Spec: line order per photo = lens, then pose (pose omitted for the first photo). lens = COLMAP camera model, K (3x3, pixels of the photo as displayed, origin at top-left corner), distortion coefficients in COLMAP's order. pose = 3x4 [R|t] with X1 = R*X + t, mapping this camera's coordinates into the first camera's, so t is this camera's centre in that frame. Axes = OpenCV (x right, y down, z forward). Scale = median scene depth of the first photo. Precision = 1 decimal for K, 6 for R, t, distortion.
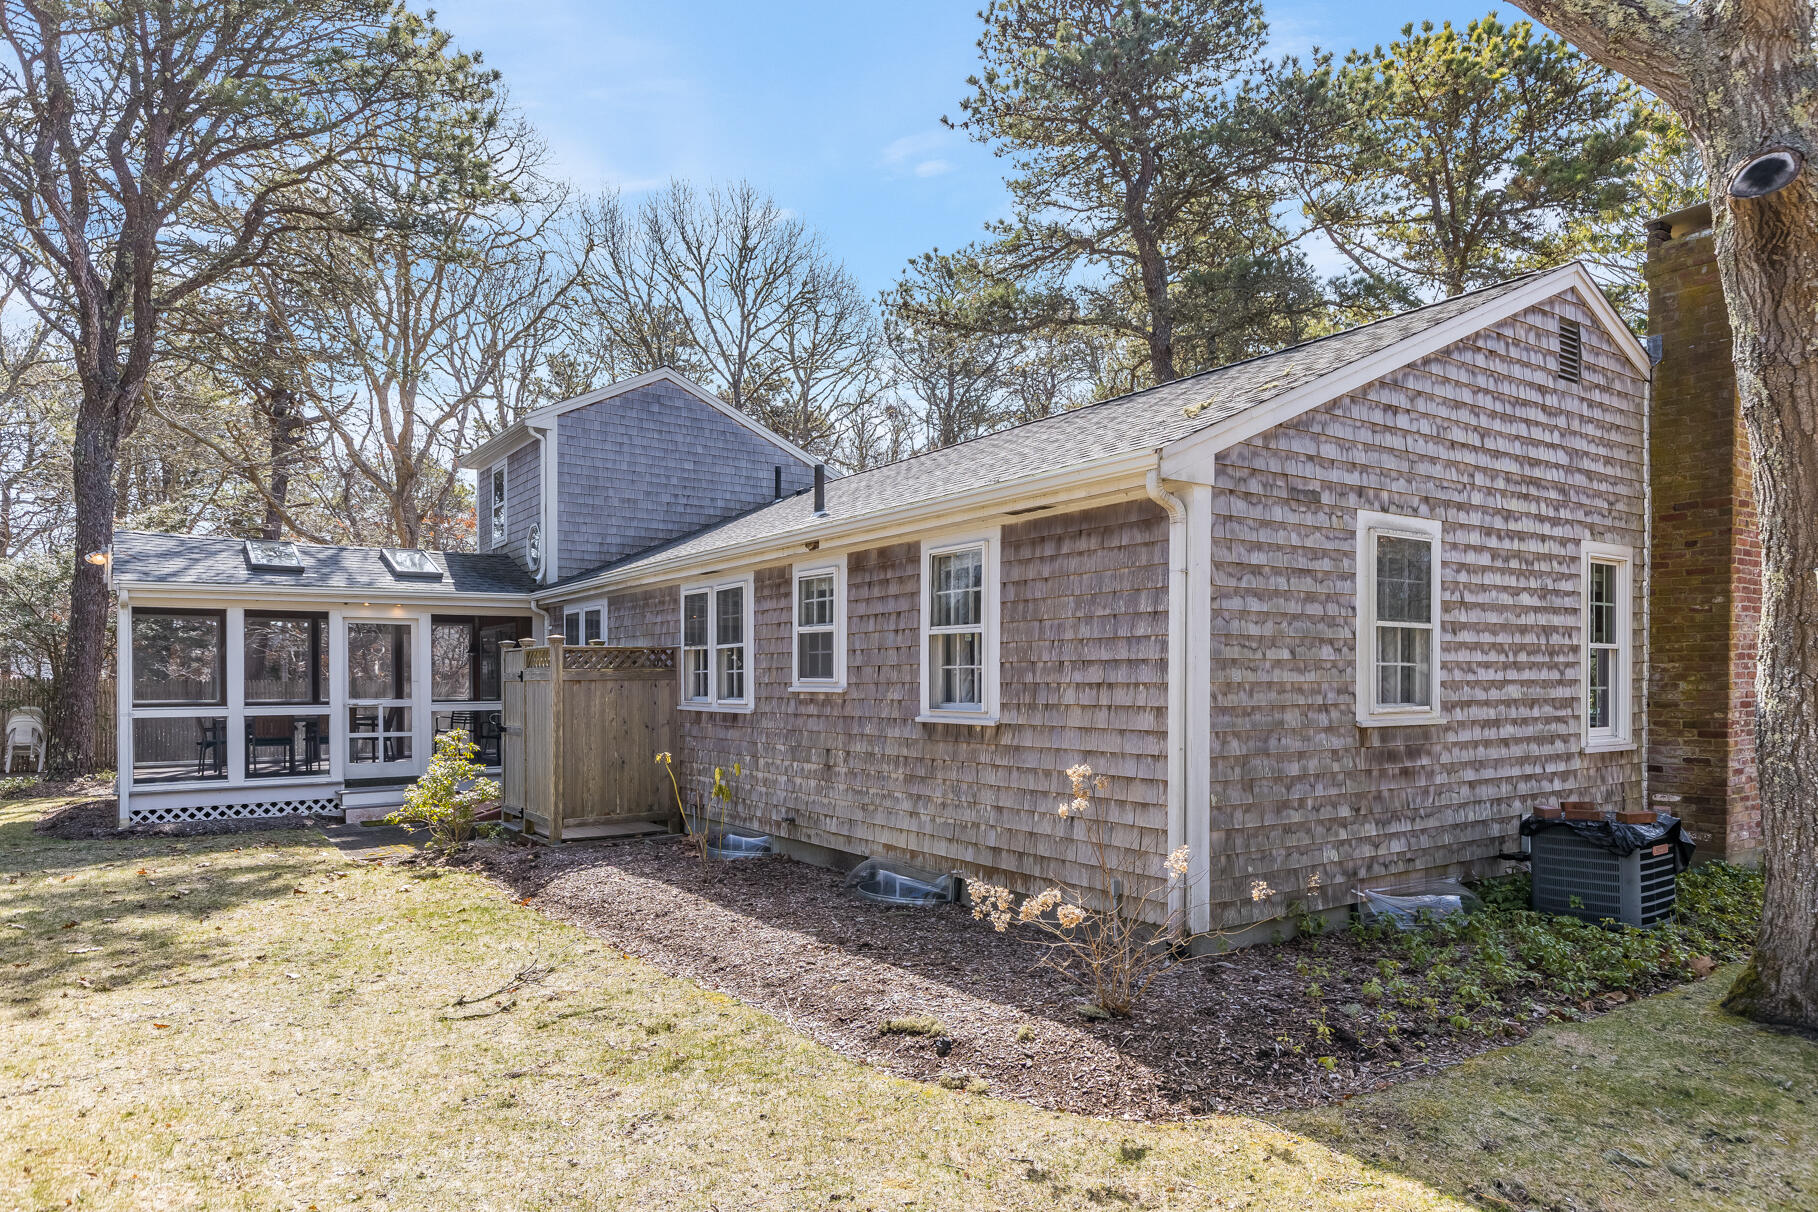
lens RADIAL K [[1071.4, 0, 915.5], [0, 1071.4, 691.8], [0, 0, 1]] dist [0.018438, -0.000287]
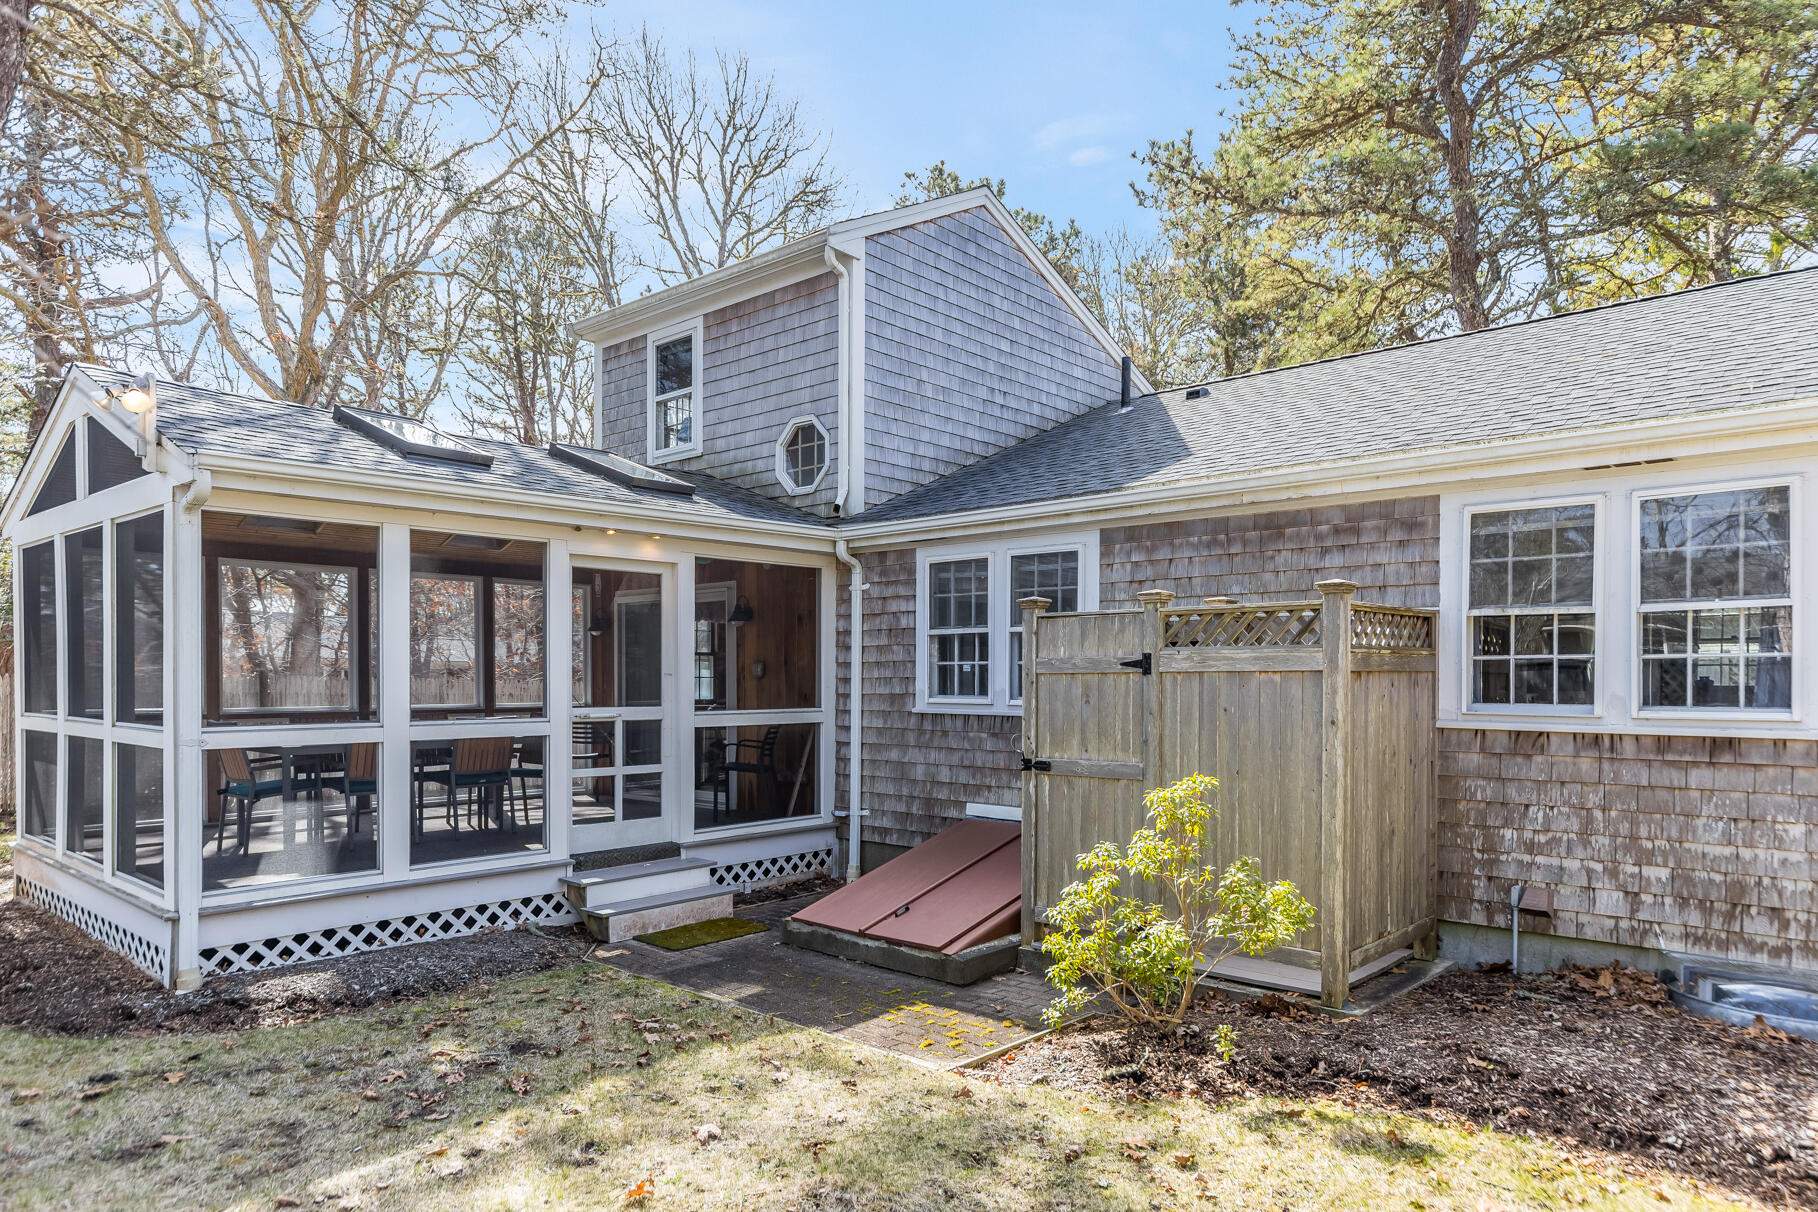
lens RADIAL K [[1104.8, 0, 931.1], [0, 1104.8, 689.0], [0, 0, 1]] dist [0.022408, -0.002117]
pose [[0.972227, 0.001687, 0.234034, -0.505089], [-0.001090, 0.999996, -0.002677, -0.000859], [-0.234037, 0.002348, 0.972225, 0.438024]]
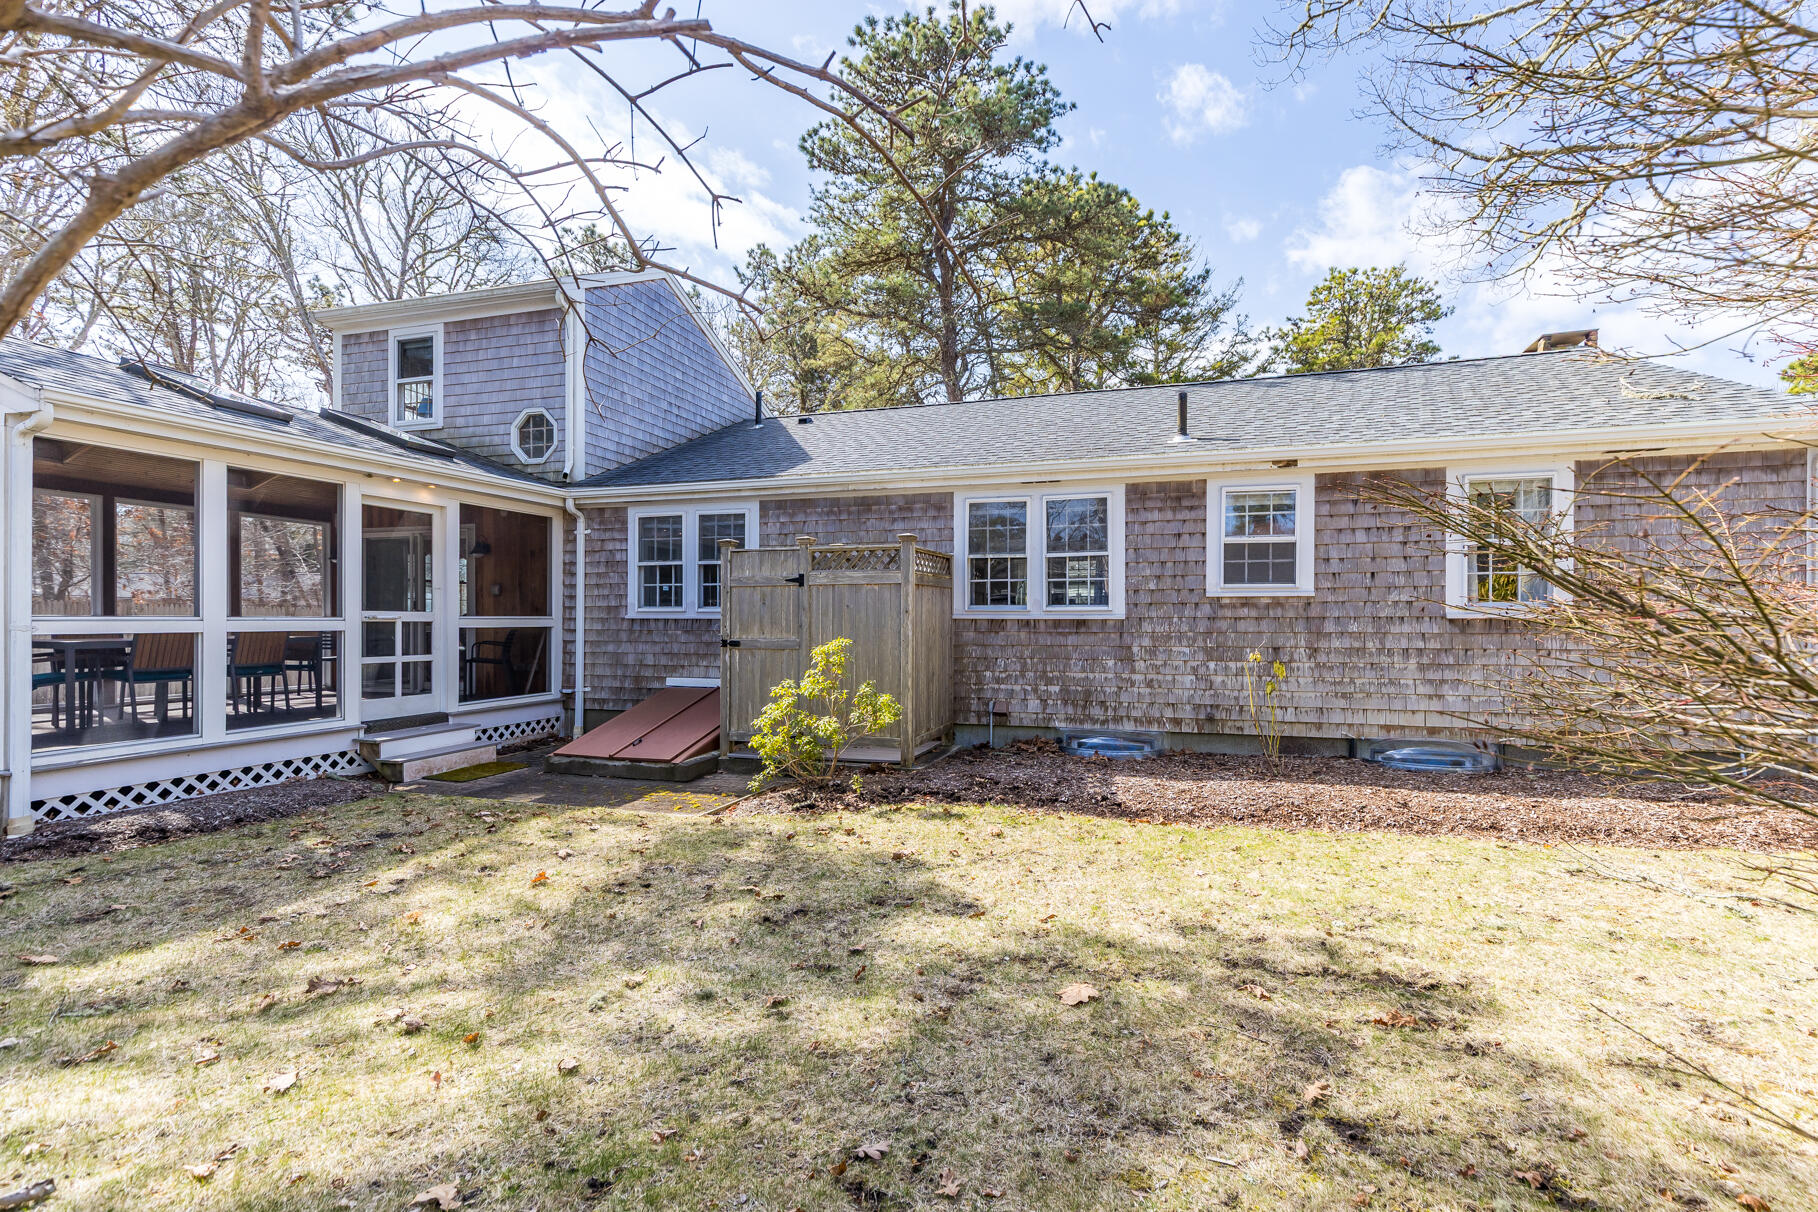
lens RADIAL K [[800.2, 0, 909.6], [0, 800.2, 617.3], [0, 0, 1]] dist [0.023678, -0.000396]
pose [[0.797709, 0.006134, 0.603011, -0.587875], [0.003057, 0.999894, -0.014215, 0.021519], [-0.603035, 0.013183, 0.797606, 0.370234]]
